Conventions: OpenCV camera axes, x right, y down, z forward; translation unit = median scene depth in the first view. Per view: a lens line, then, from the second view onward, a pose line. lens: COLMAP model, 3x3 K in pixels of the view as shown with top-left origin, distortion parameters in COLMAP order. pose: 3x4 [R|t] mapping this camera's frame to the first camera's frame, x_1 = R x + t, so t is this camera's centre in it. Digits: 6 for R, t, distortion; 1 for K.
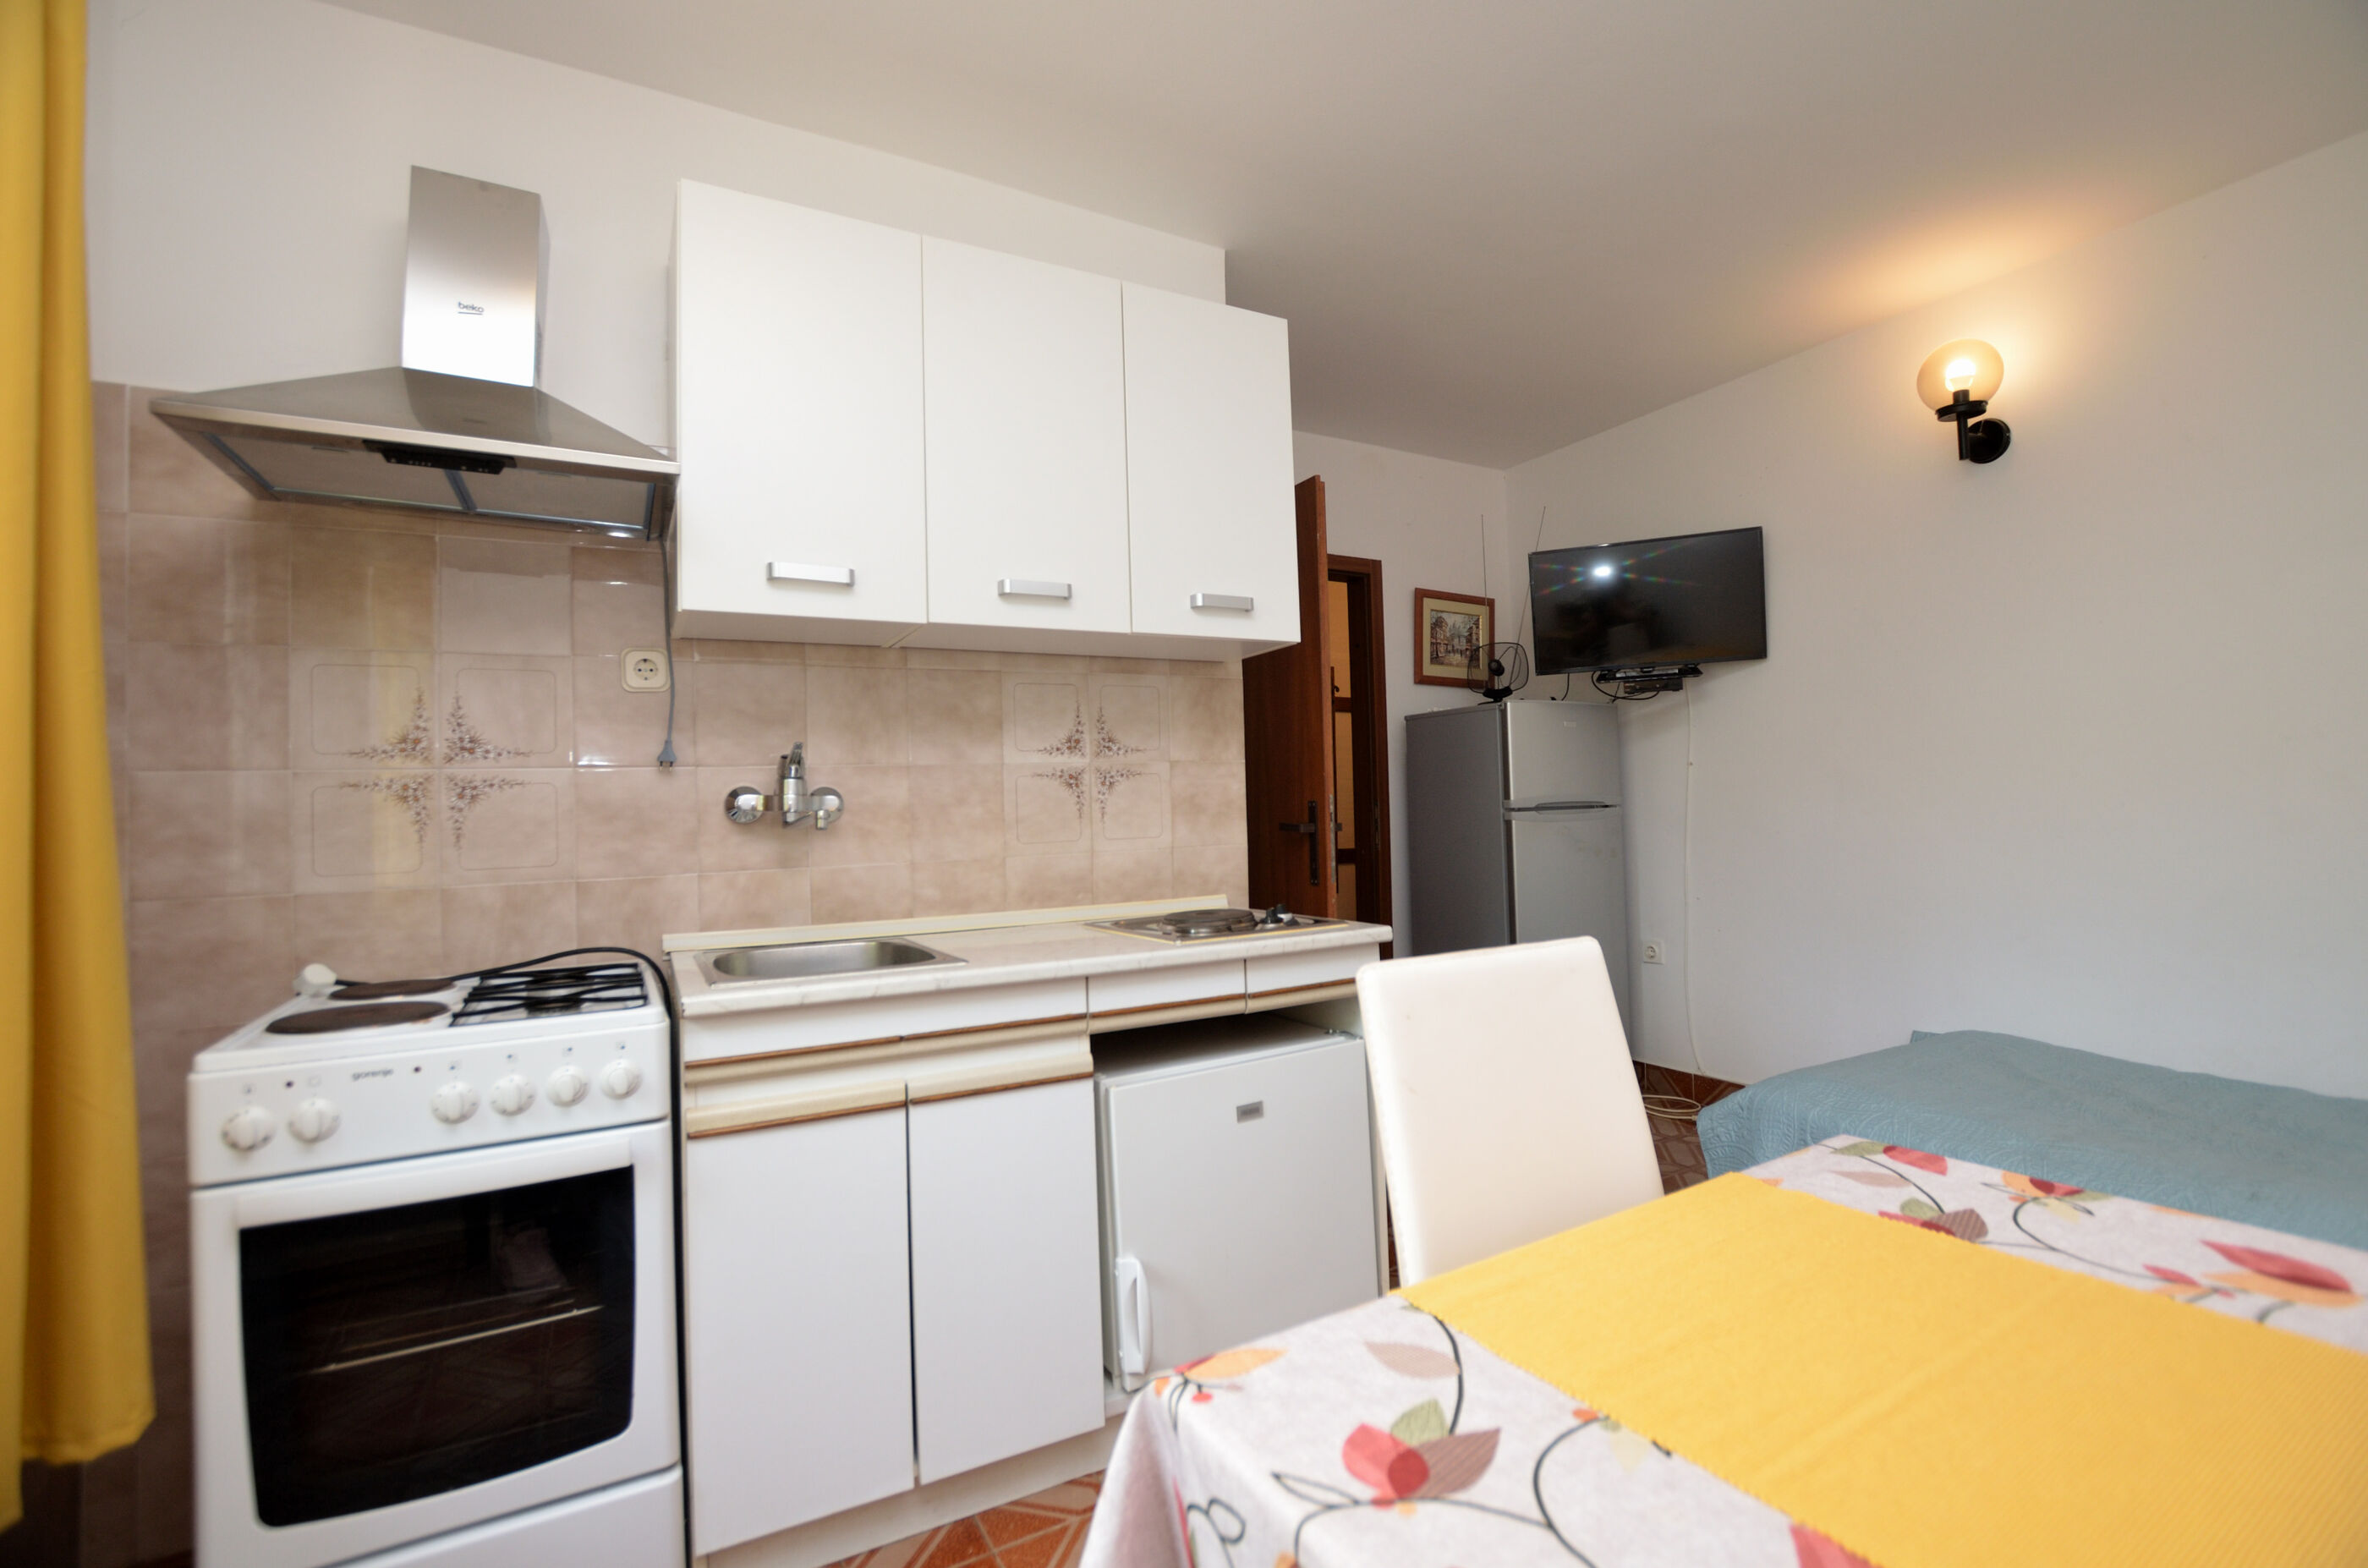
lens RADIAL K [[1044.3, 0, 1203.5], [0, 1044.3, 773.8], [0, 0, 1]] dist [-0.033632, 0.004792]
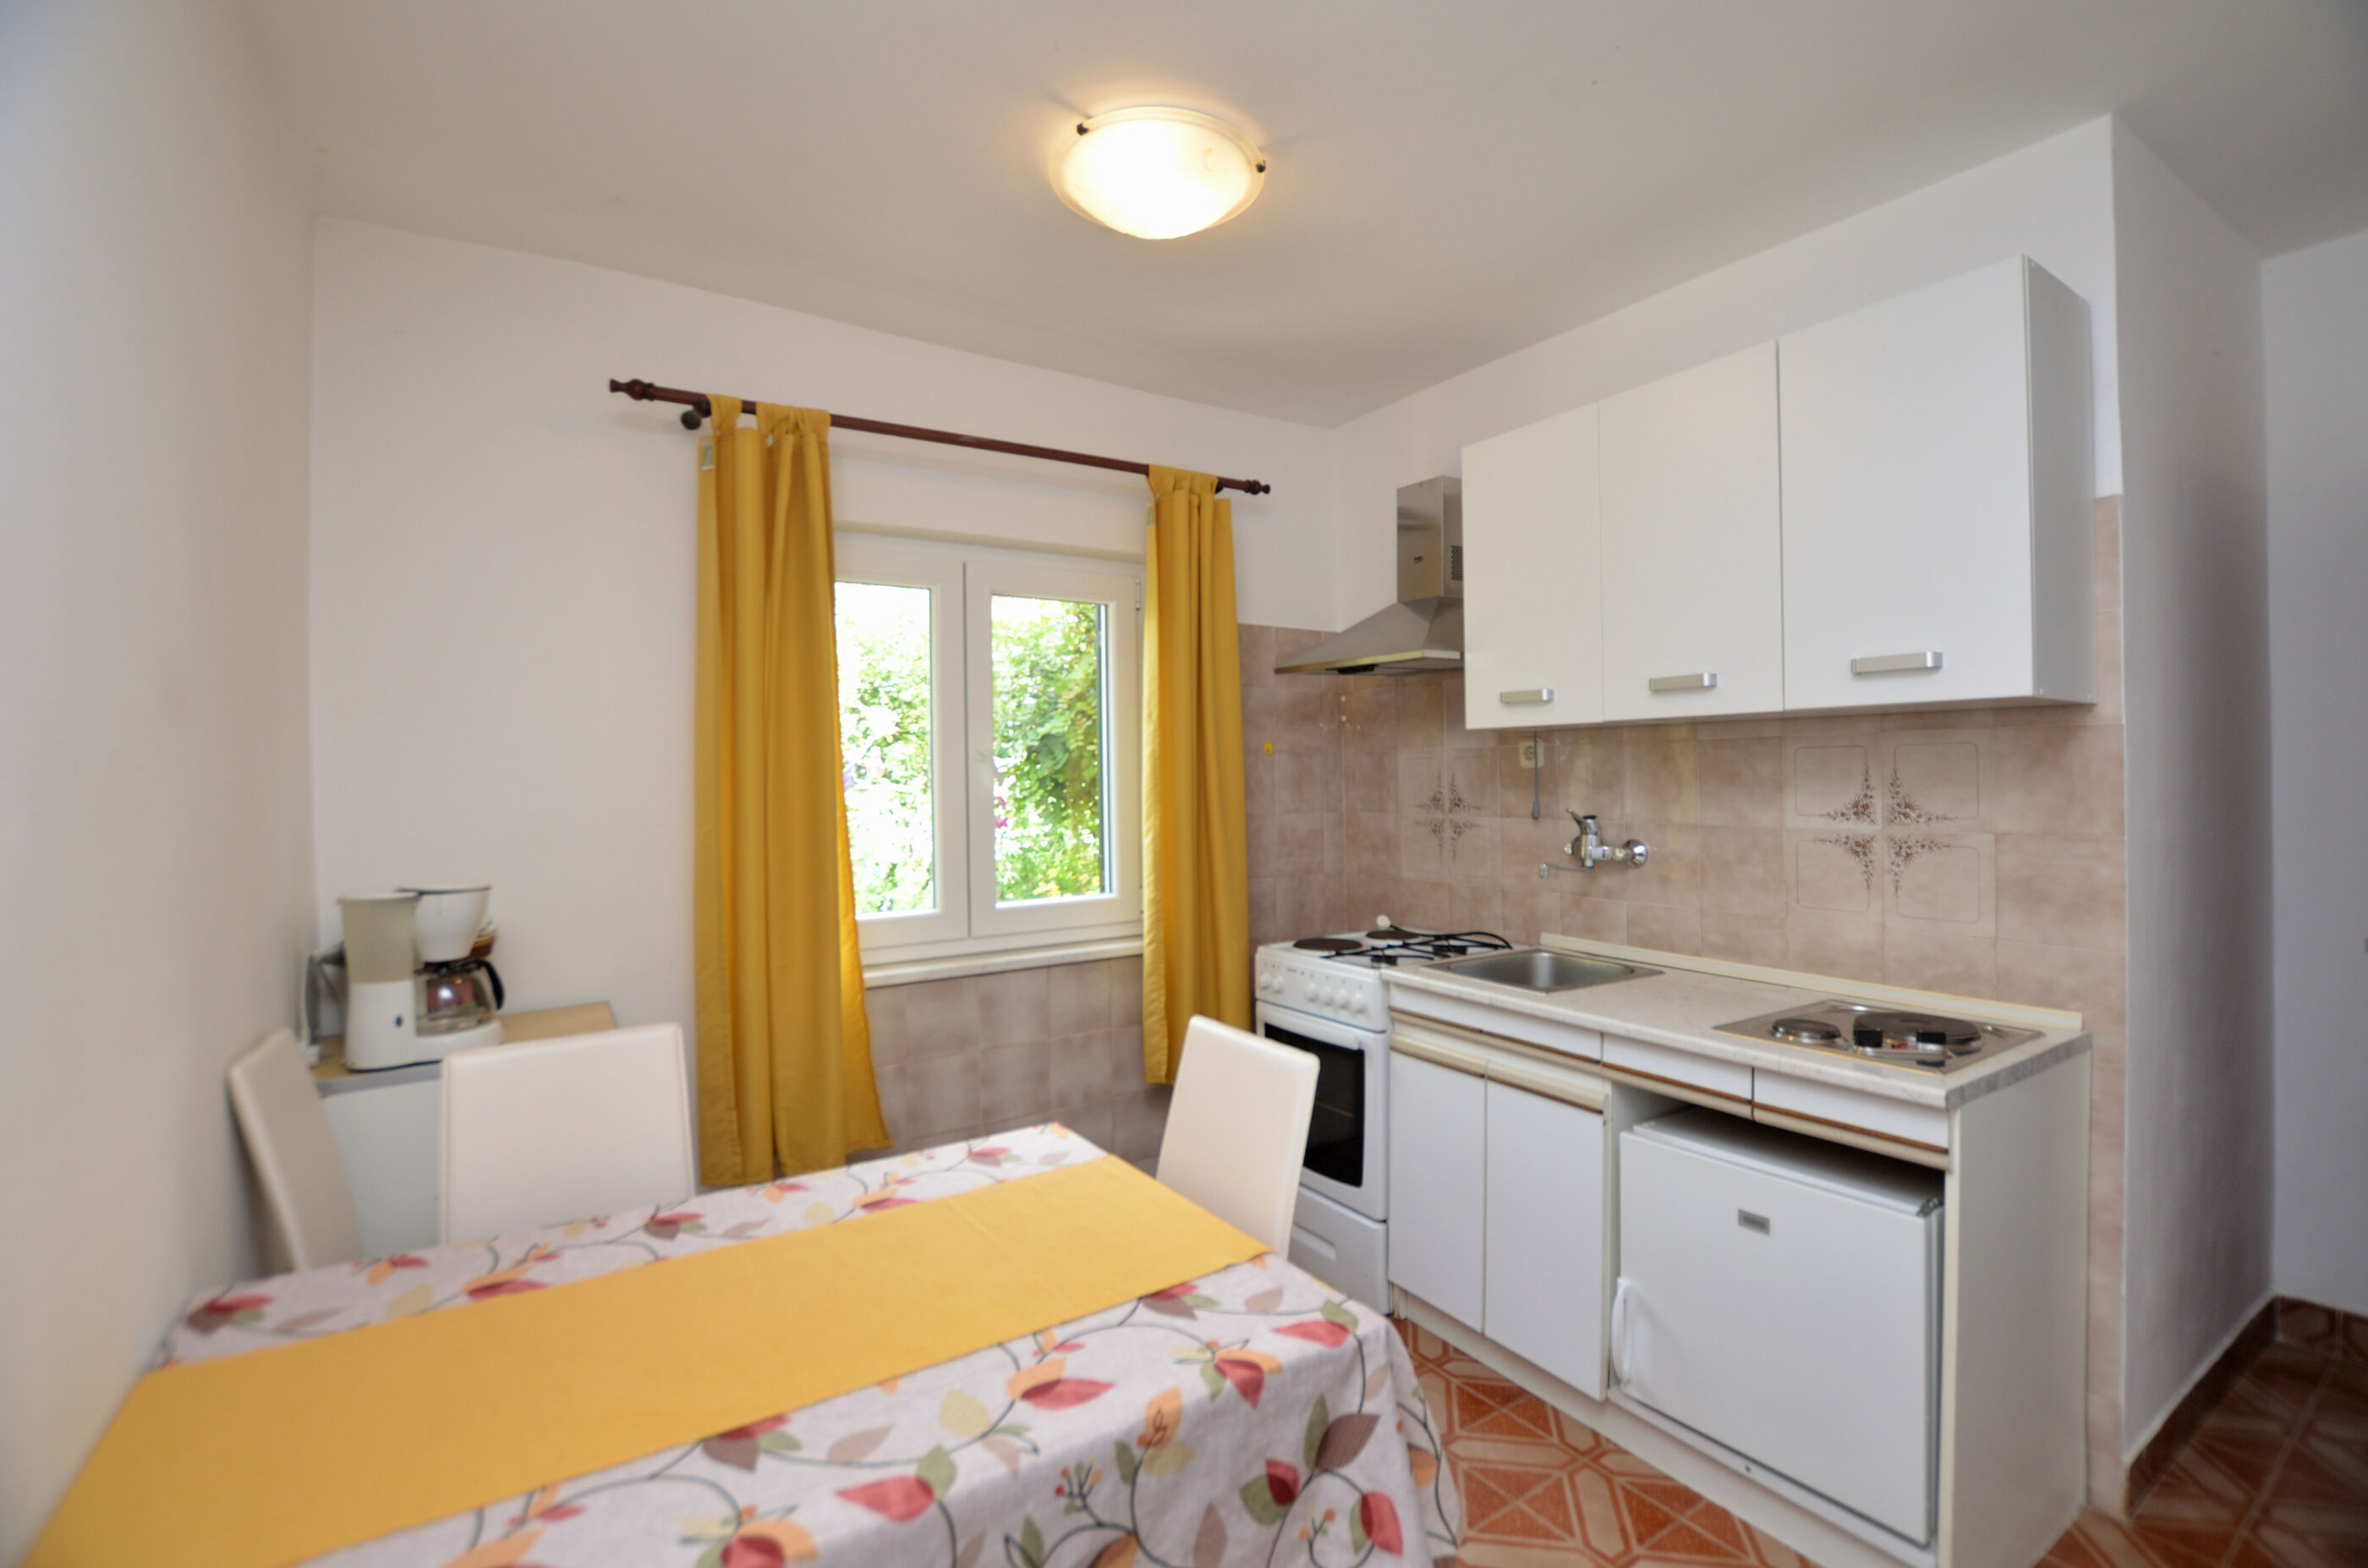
lens RADIAL K [[1044.3, 0, 1204.0], [0, 1044.3, 774.1], [0, 0, 1]] dist [-0.033632, 0.004792]
pose [[0.075065, 0.030075, -0.996725, 0.828967], [0.038489, 0.998713, 0.033033, -0.125099], [0.996436, -0.040843, 0.073811, 0.381203]]
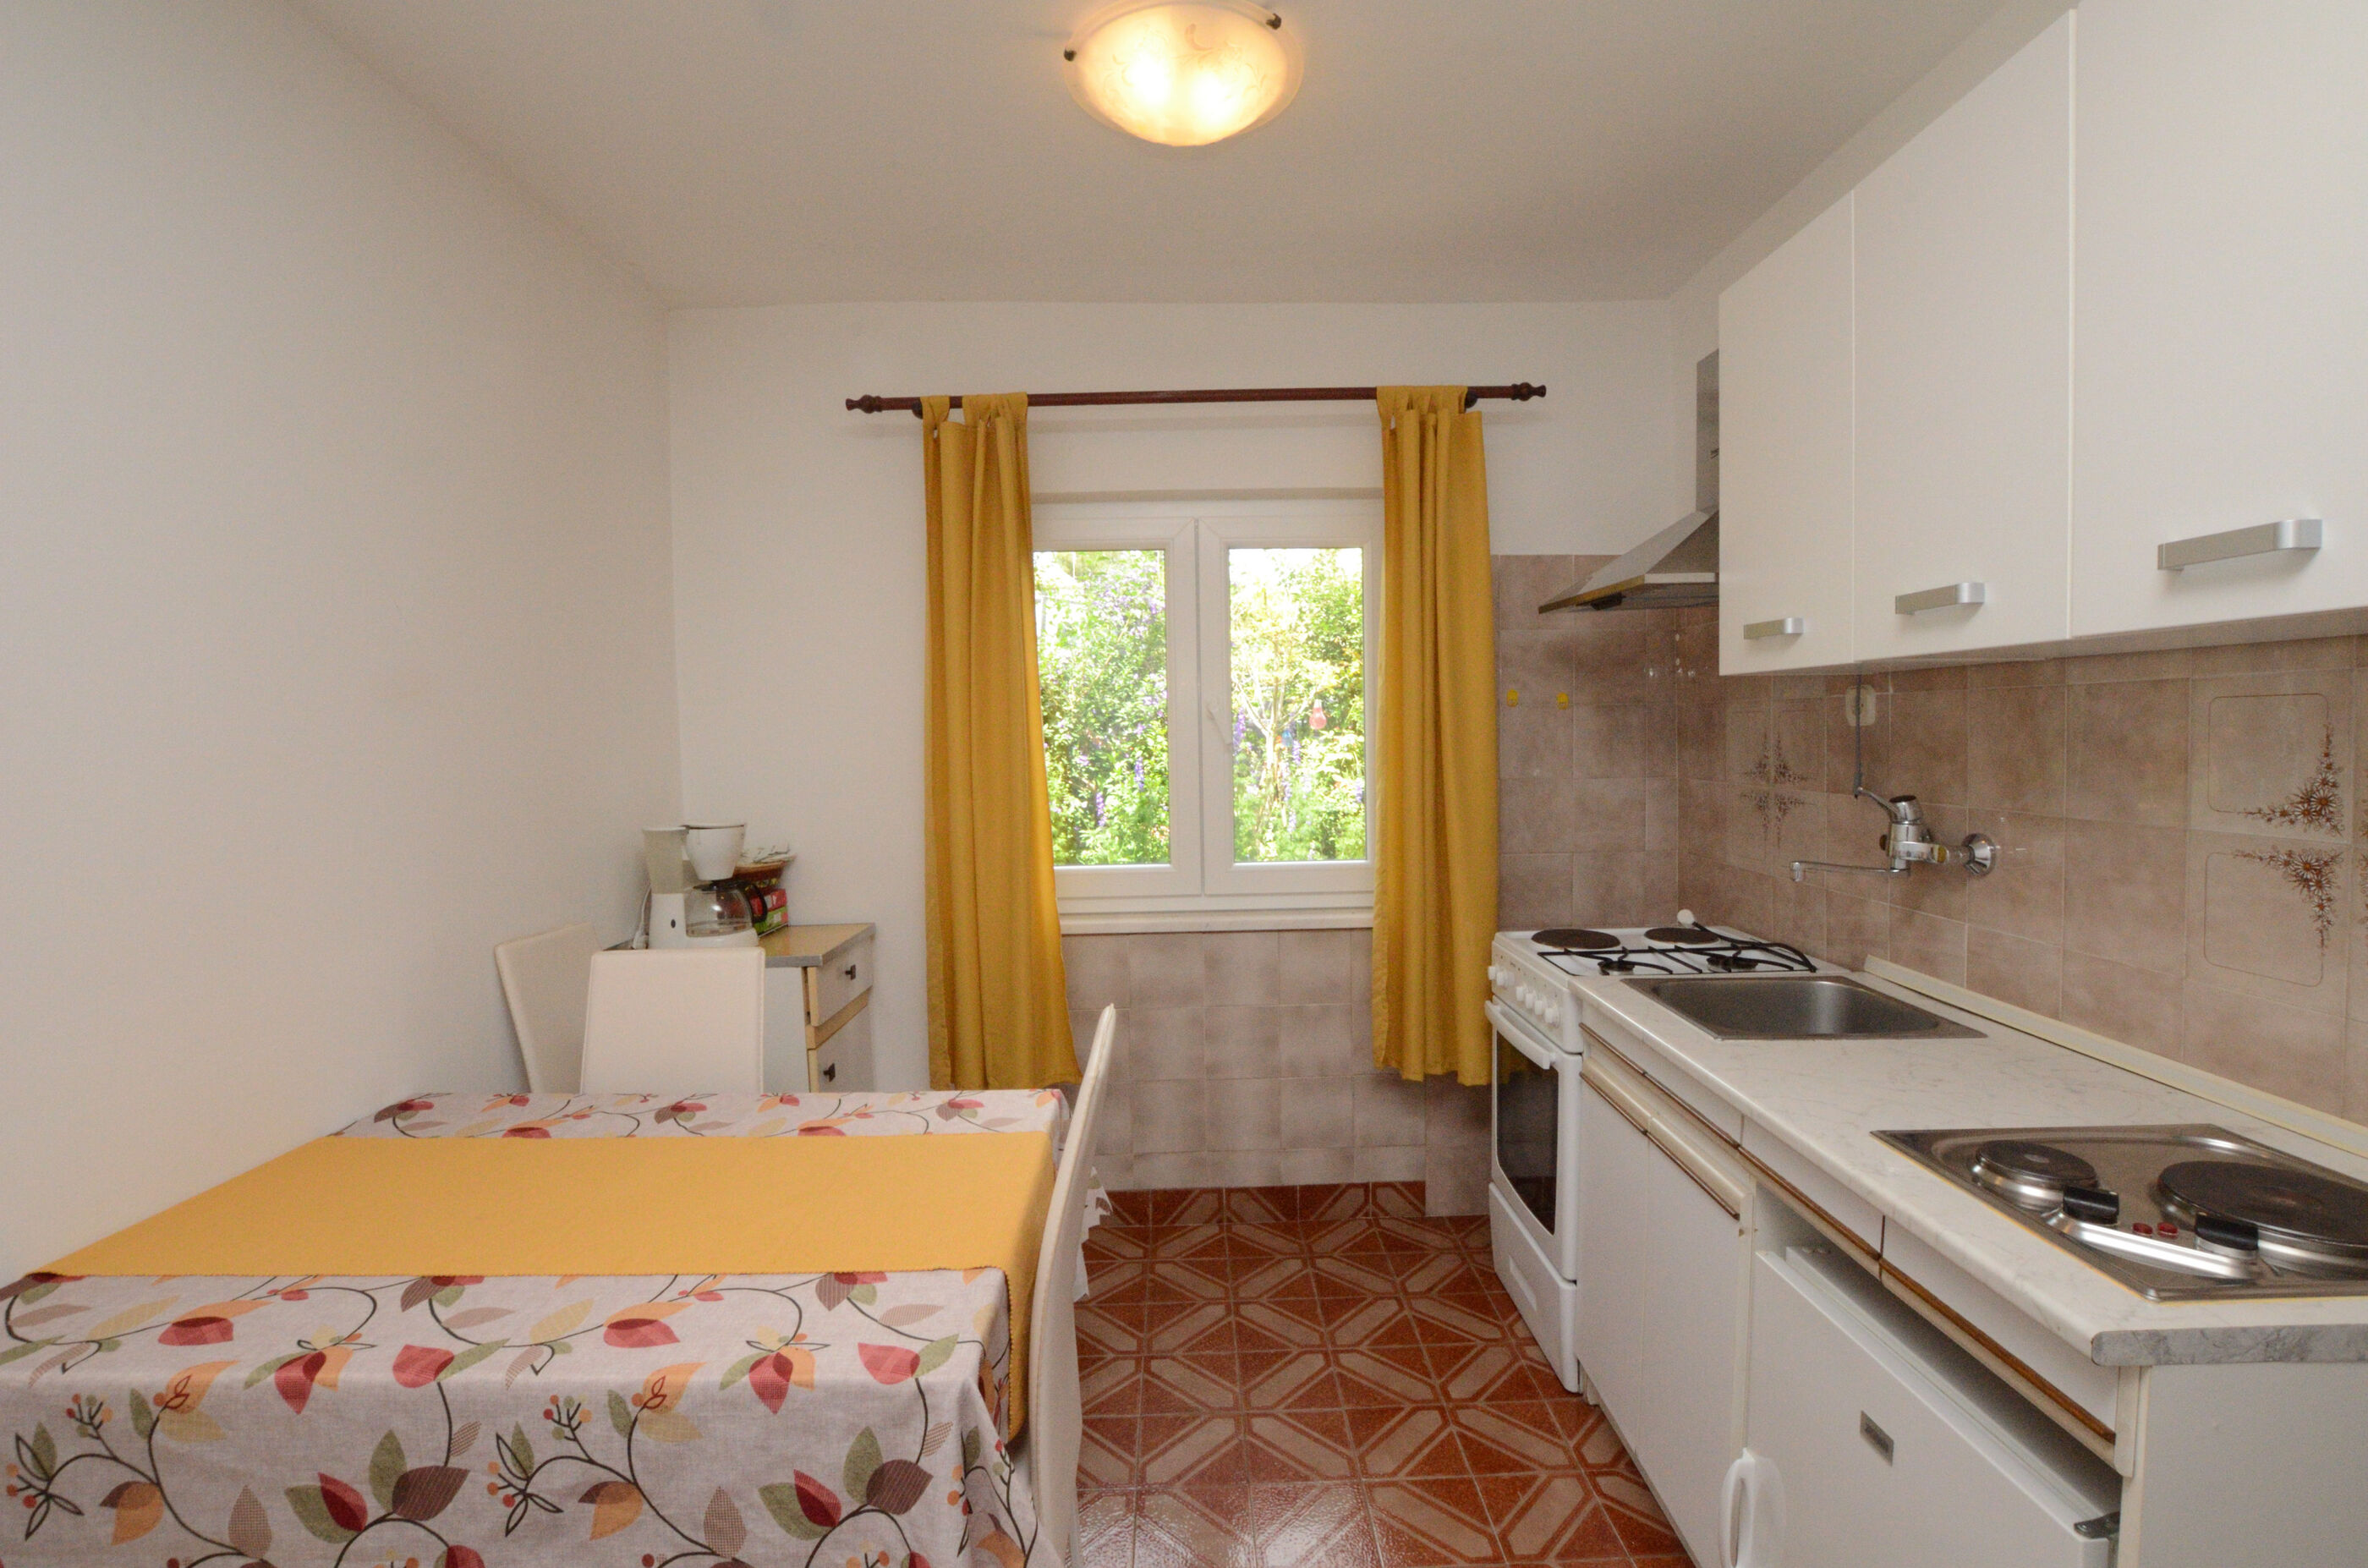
lens RADIAL K [[1044.3, 0, 1206.0], [0, 1044.3, 775.6], [0, 0, 1]] dist [-0.033632, 0.004792]
pose [[-0.472624, 0.077624, -0.877839, 0.651052], [0.054238, 0.996787, 0.058941, -0.115669], [0.879593, -0.019755, -0.475316, 0.824587]]
